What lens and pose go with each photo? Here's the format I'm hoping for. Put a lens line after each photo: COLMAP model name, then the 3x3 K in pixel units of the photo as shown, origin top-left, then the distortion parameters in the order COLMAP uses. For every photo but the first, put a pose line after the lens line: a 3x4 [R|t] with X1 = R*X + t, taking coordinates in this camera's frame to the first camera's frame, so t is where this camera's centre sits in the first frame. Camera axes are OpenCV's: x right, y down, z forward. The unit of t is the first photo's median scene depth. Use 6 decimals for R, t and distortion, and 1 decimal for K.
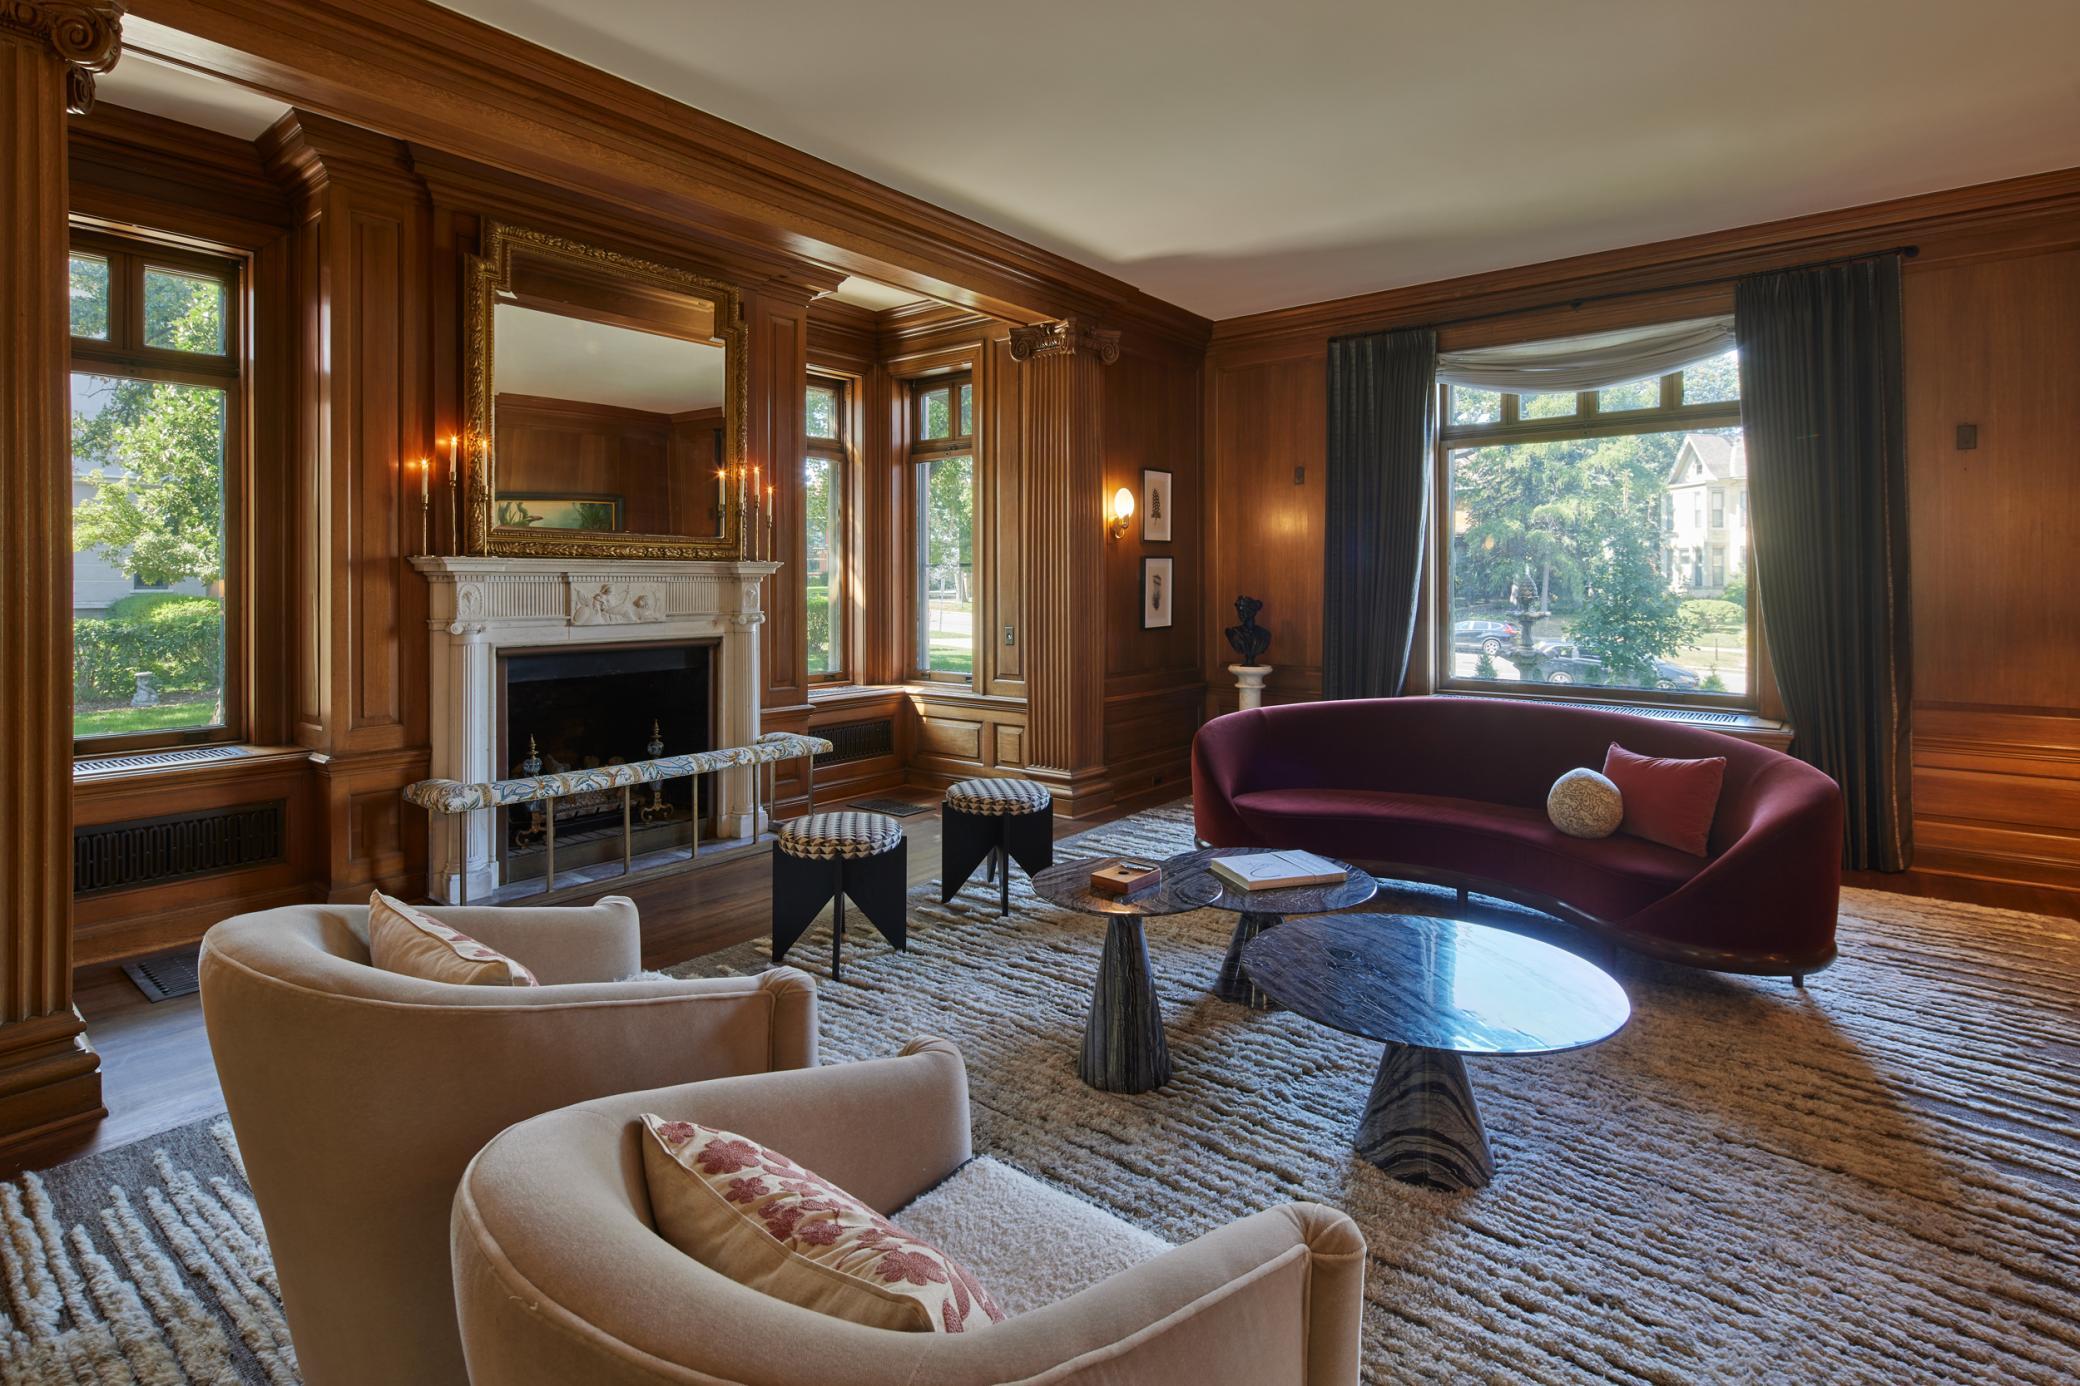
lens RADIAL K [[968.3, 0, 1037.6], [0, 968.3, 588.2], [0, 0, 1]] dist [0.013154, -0.008640]
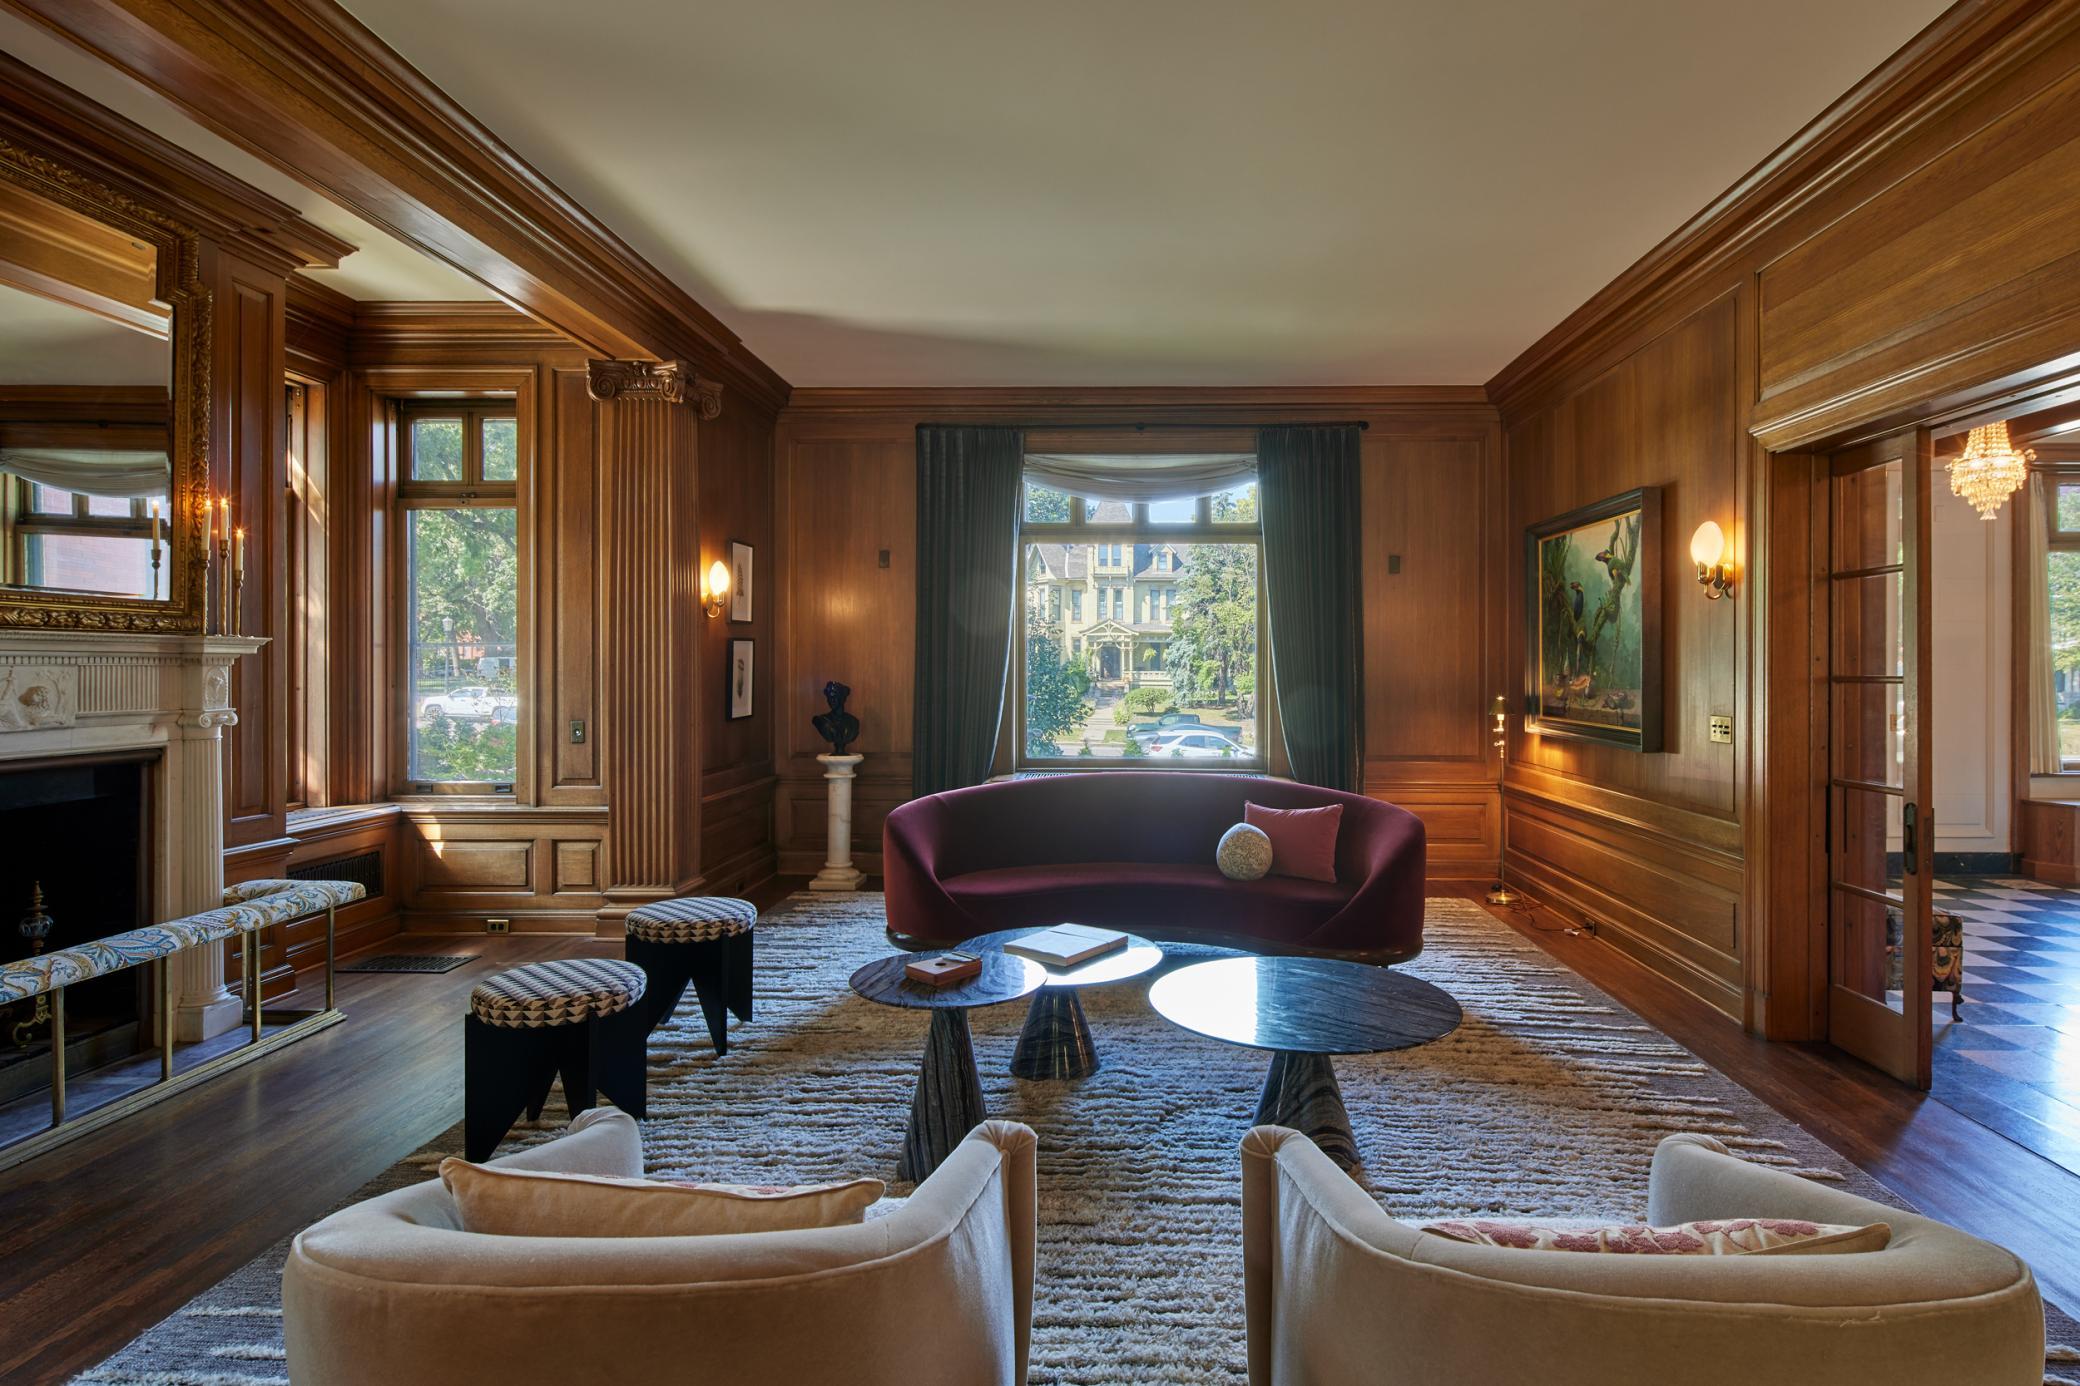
lens RADIAL K [[1029.0, 0, 1047.3], [0, 1029.0, 674.2], [0, 0, 1]] dist [0.003169, -0.000571]
pose [[0.816592, -0.001677, 0.577213, -0.231416], [0.001108, 0.999998, 0.001338, -0.000572], [-0.577214, -0.000453, 0.816593, 0.062881]]
